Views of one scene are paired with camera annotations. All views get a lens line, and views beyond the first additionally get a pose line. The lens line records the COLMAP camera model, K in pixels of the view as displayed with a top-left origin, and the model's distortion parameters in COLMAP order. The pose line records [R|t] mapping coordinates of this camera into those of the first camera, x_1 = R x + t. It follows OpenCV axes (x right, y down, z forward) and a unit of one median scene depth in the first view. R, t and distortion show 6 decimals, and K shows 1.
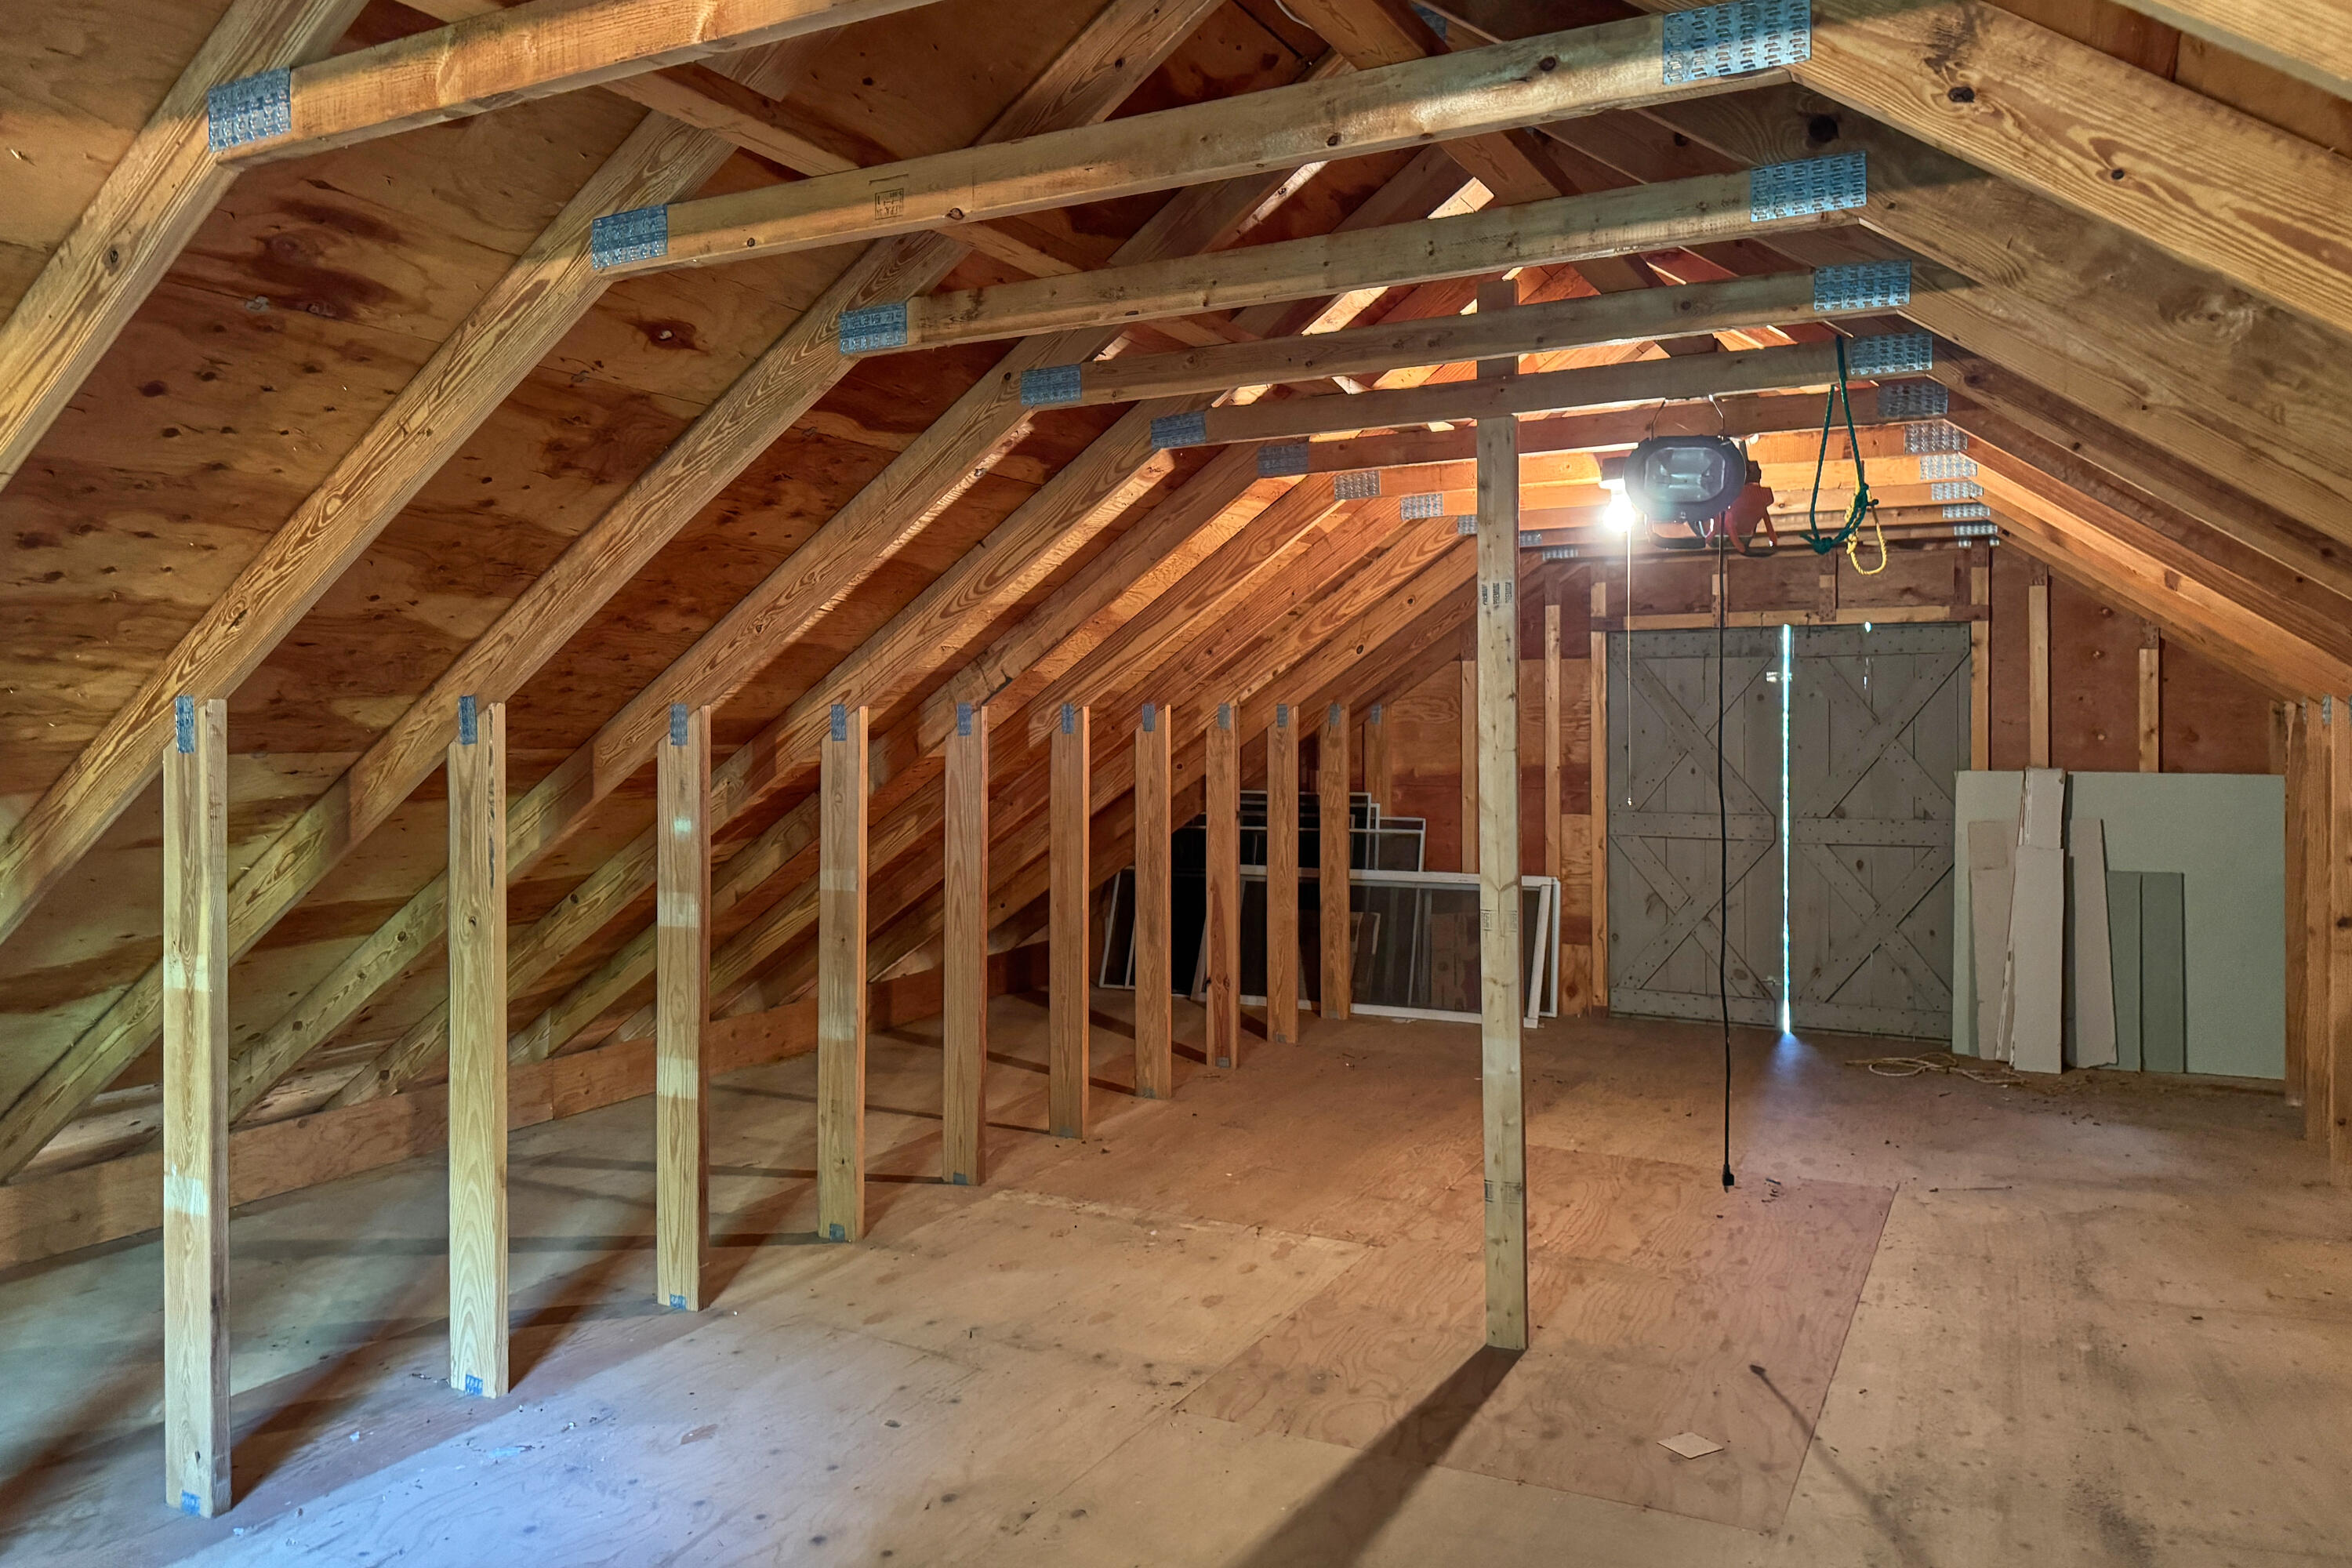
lens RADIAL K [[1702.2, 0, 1170.4], [0, 1702.2, 710.5], [0, 0, 1]] dist [0.039475, -0.071017]
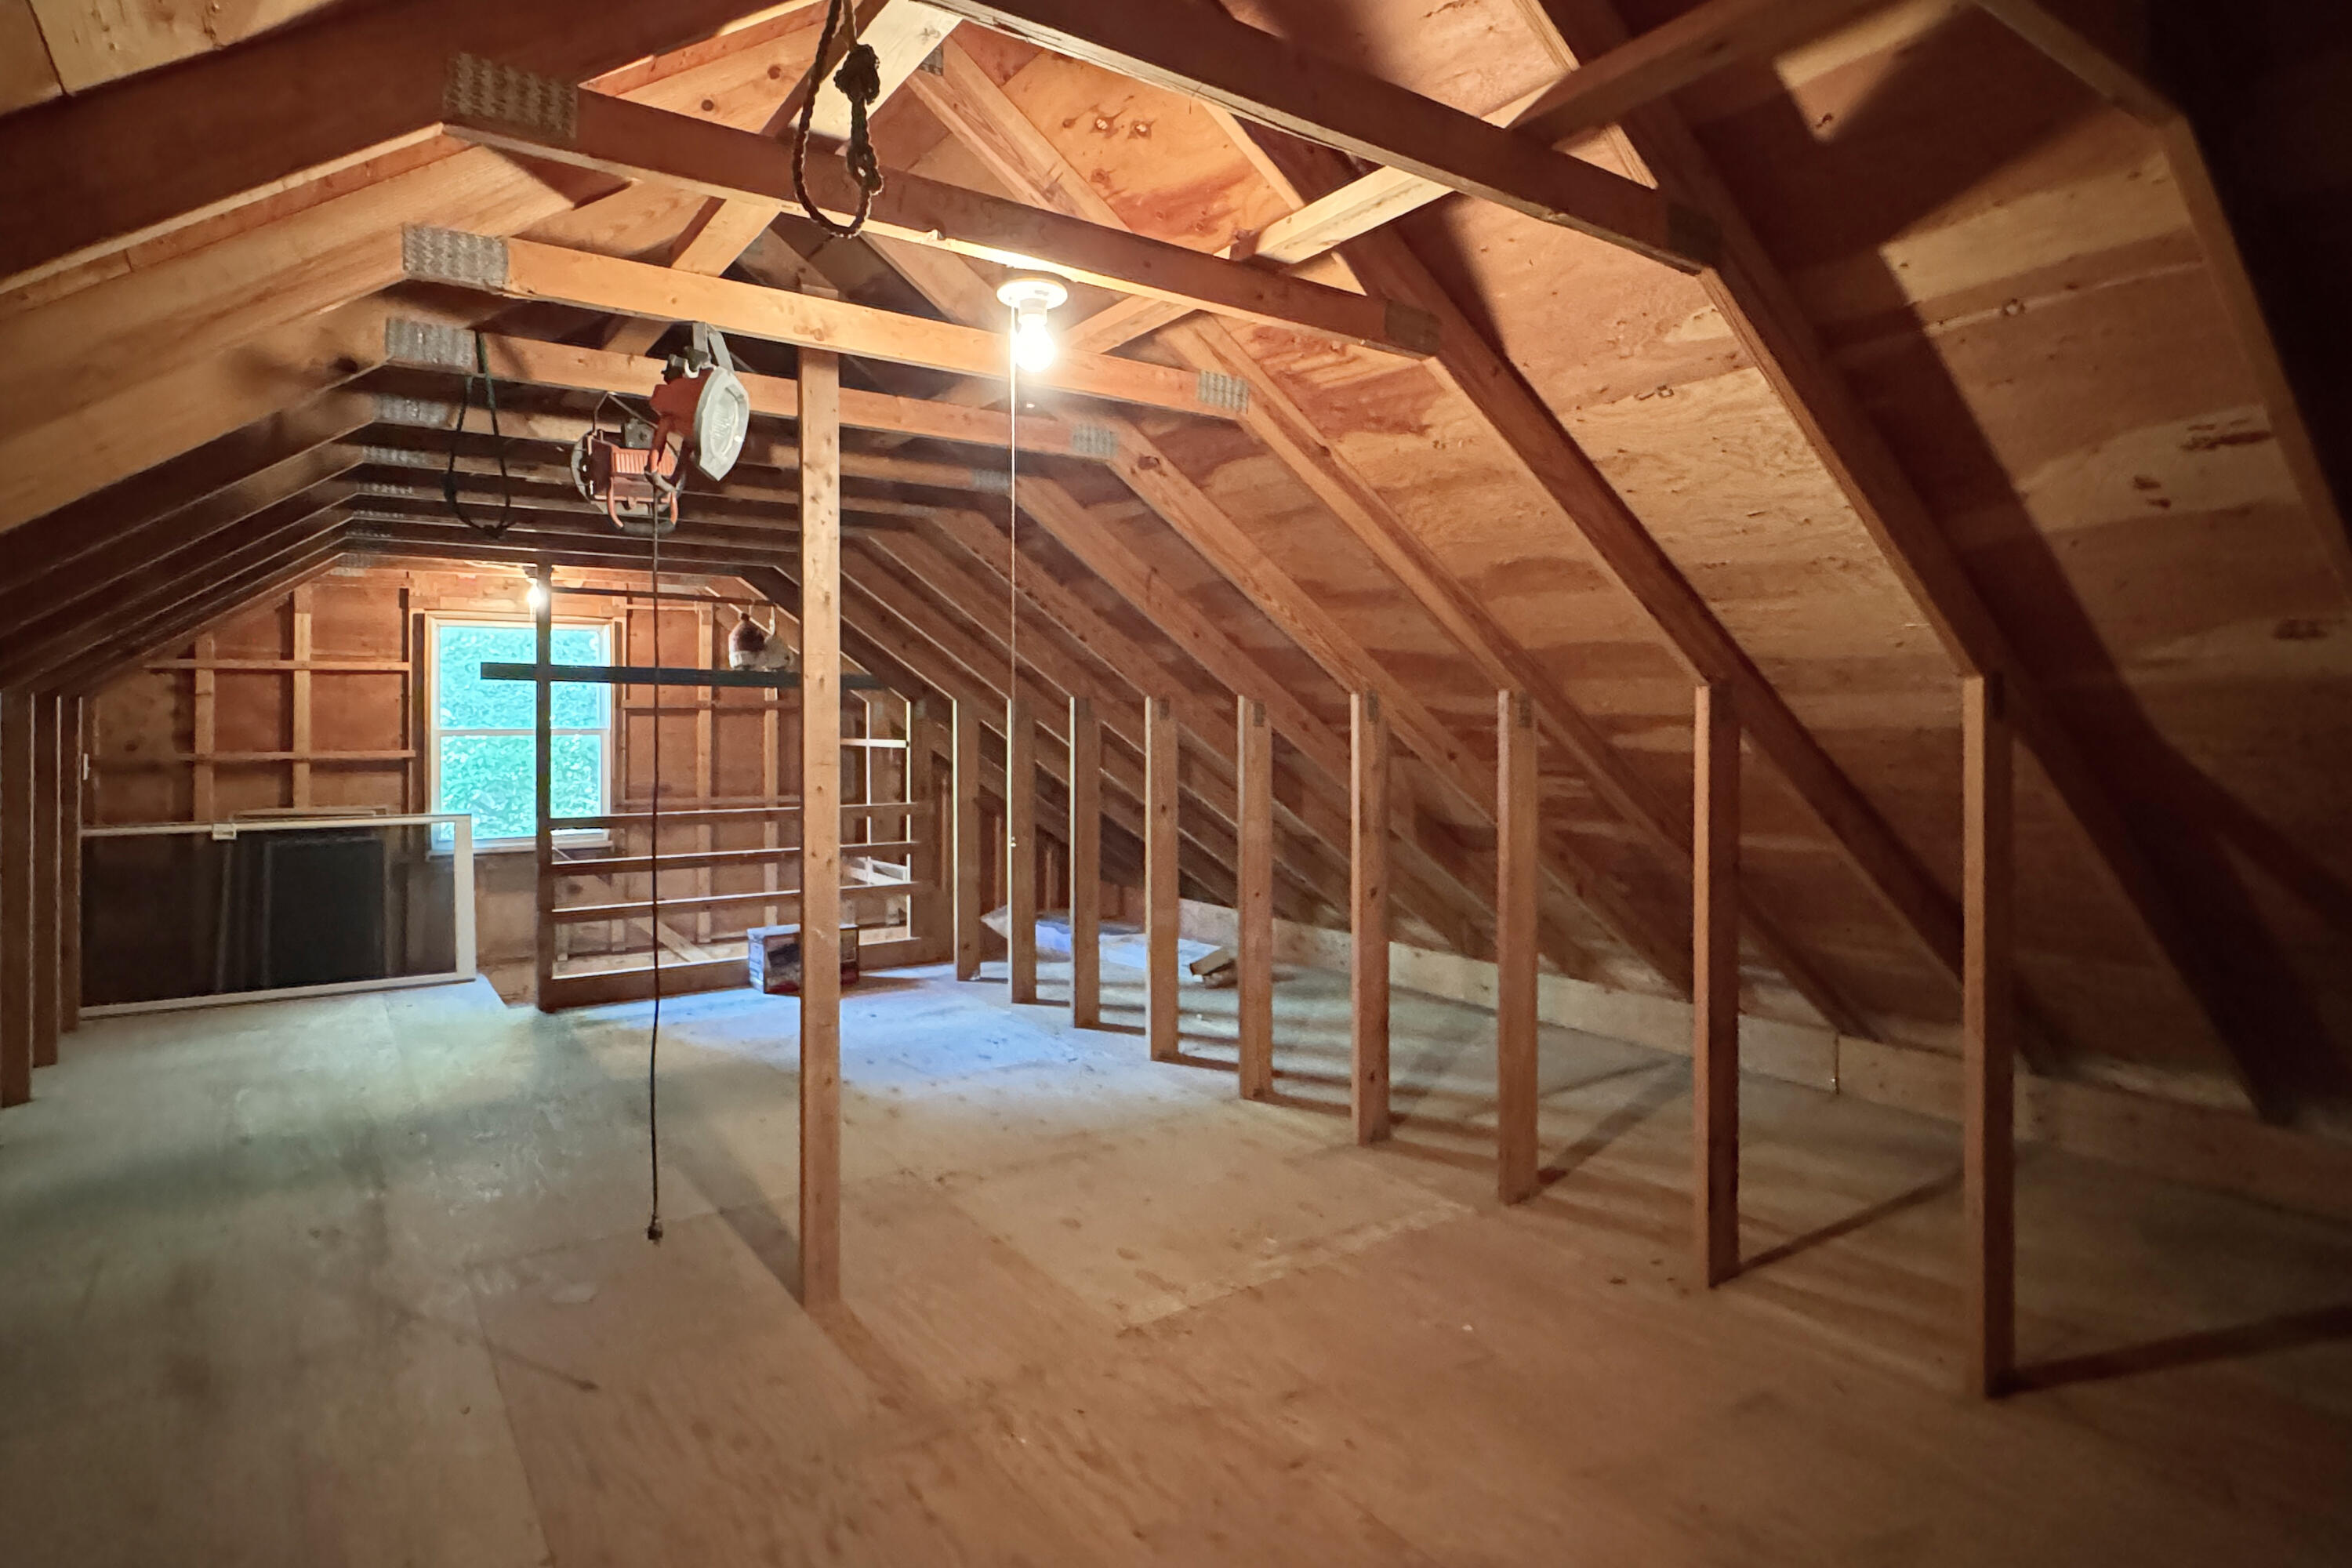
lens RADIAL K [[1241.1, 0, 1145.1], [0, 1241.1, 721.6], [0, 0, 1]] dist [-0.001021, 0.001313]
pose [[-0.469424, 0.009429, -0.882922, 0.719429], [0.000947, 0.999948, 0.010175, 0.009063], [0.882972, 0.003940, -0.469409, 1.430234]]
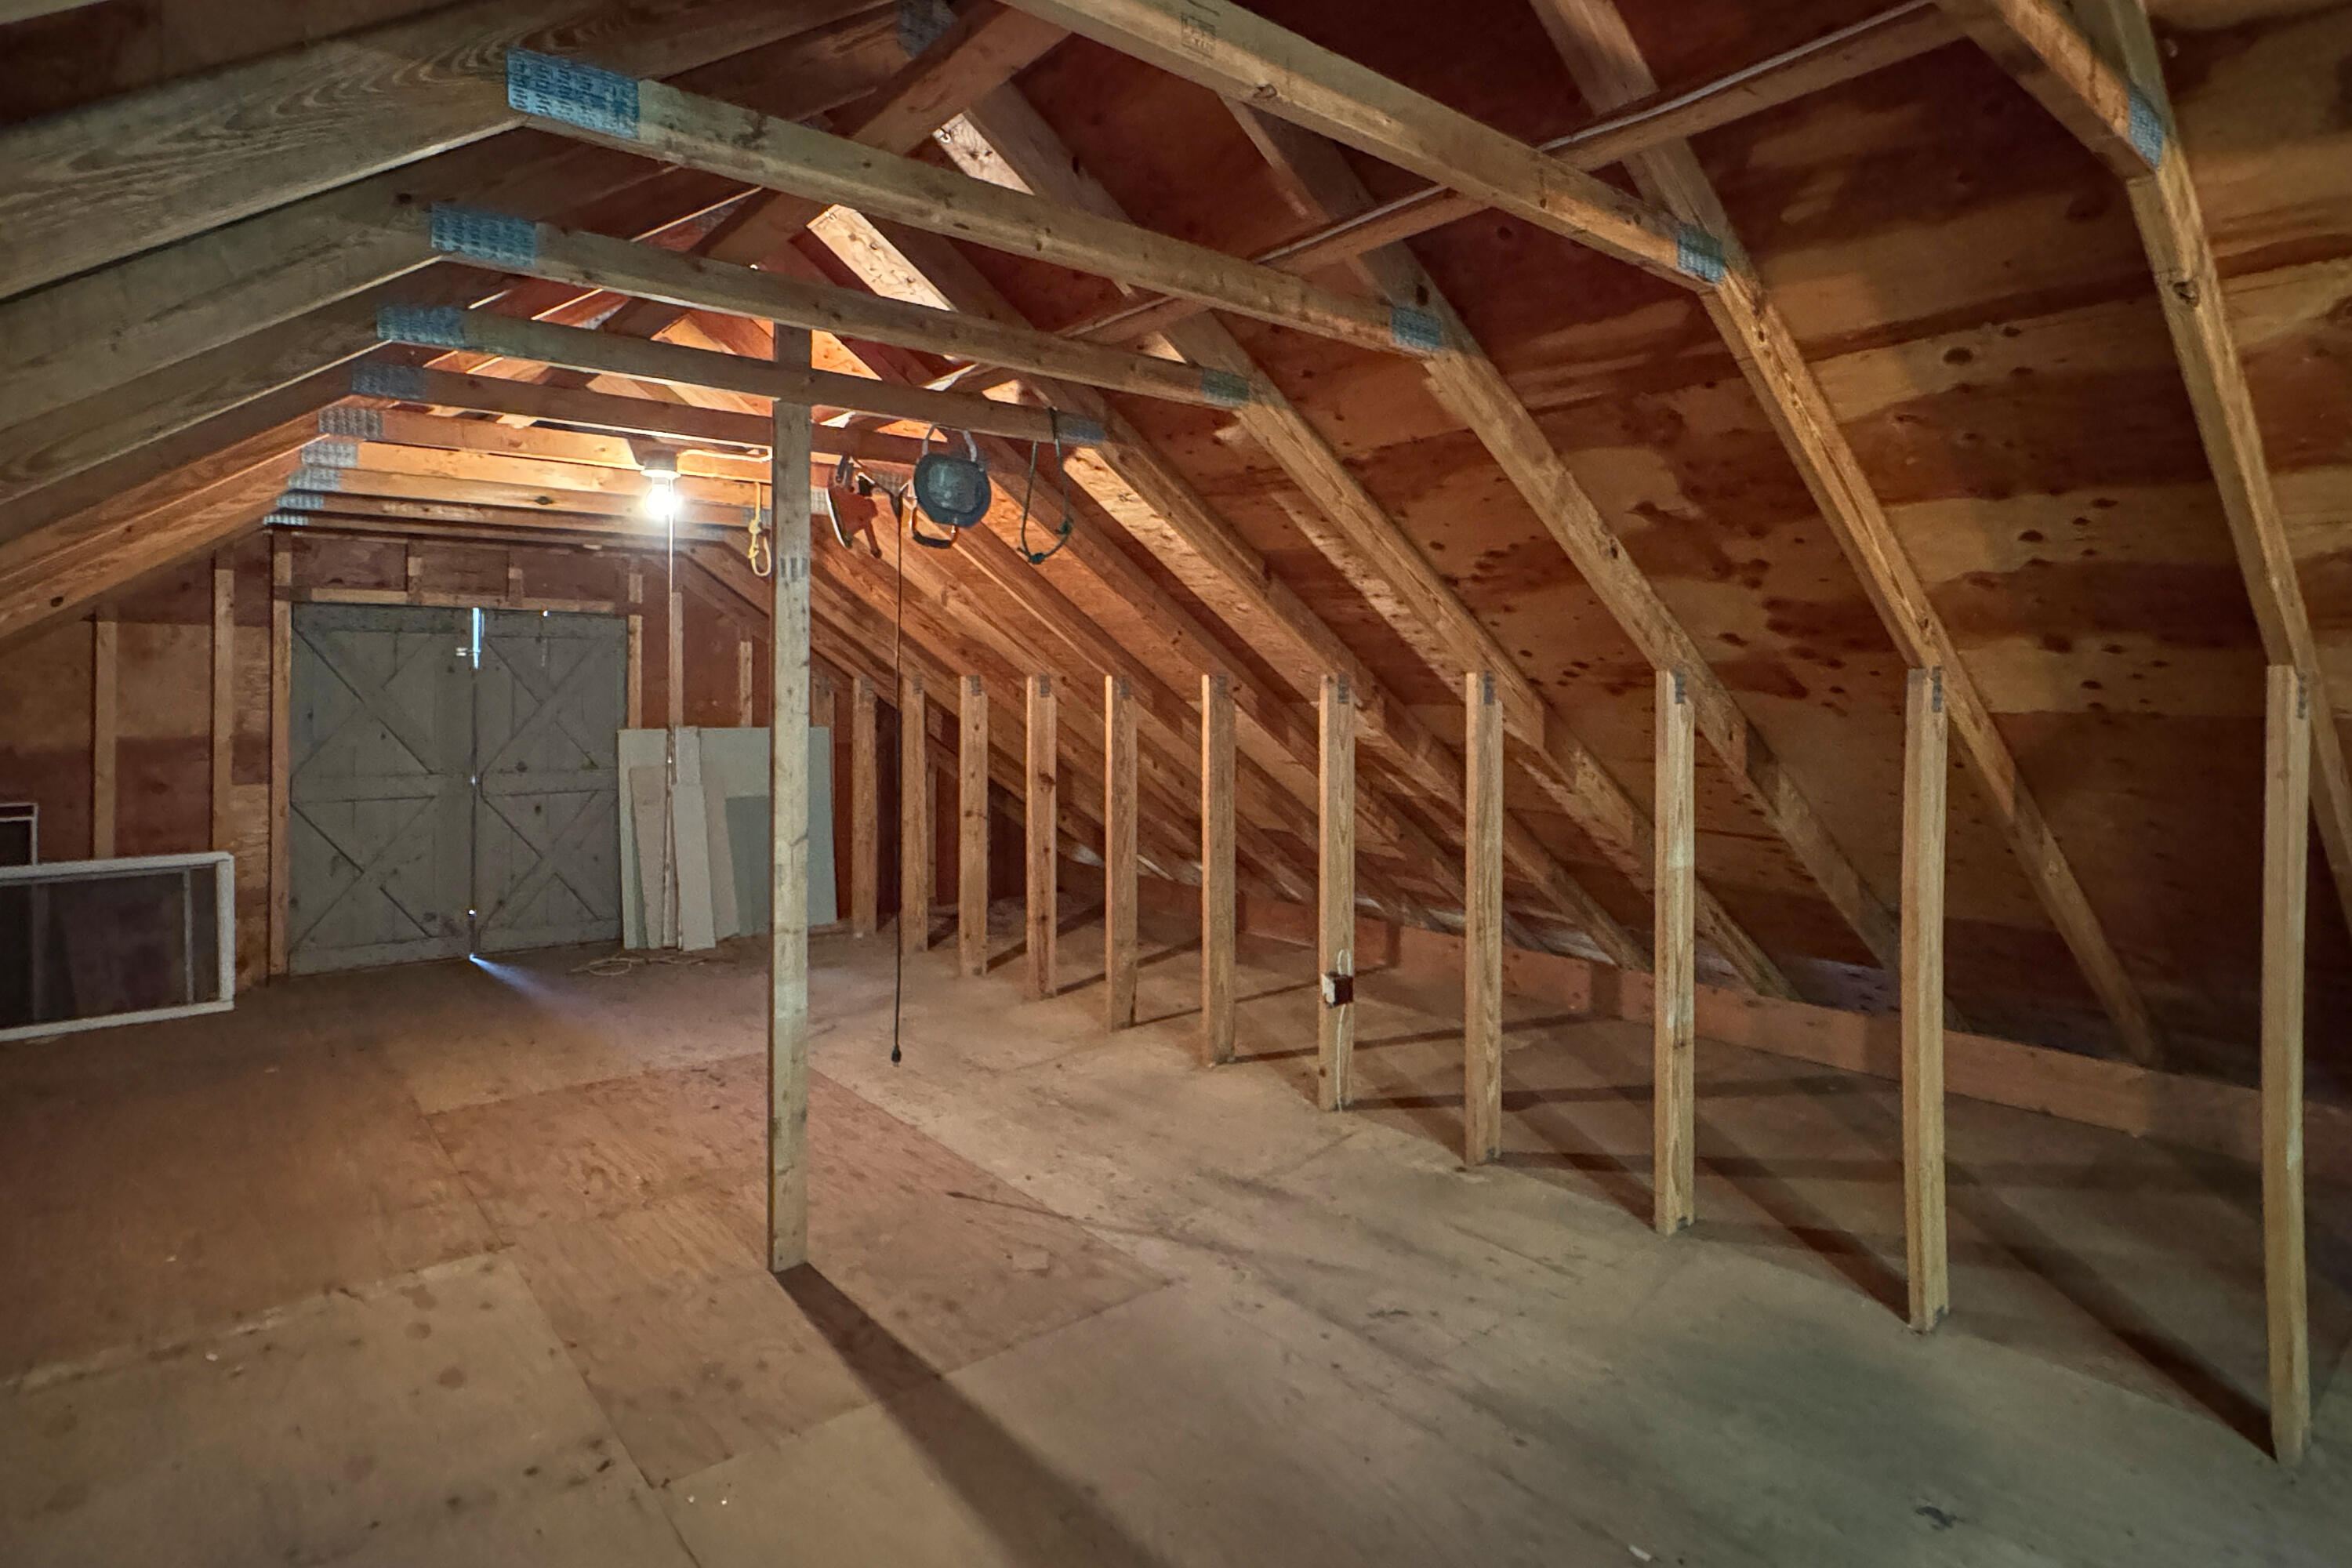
lens RADIAL K [[1228.7, 0, 1161.1], [0, 1228.7, 683.2], [0, 0, 1]] dist [0.001603, 0.001130]
pose [[0.390972, 0.009695, 0.920352, -0.399163], [-0.006396, 0.999949, -0.007817, 0.008767], [-0.920380, -0.002831, 0.391014, 0.449972]]
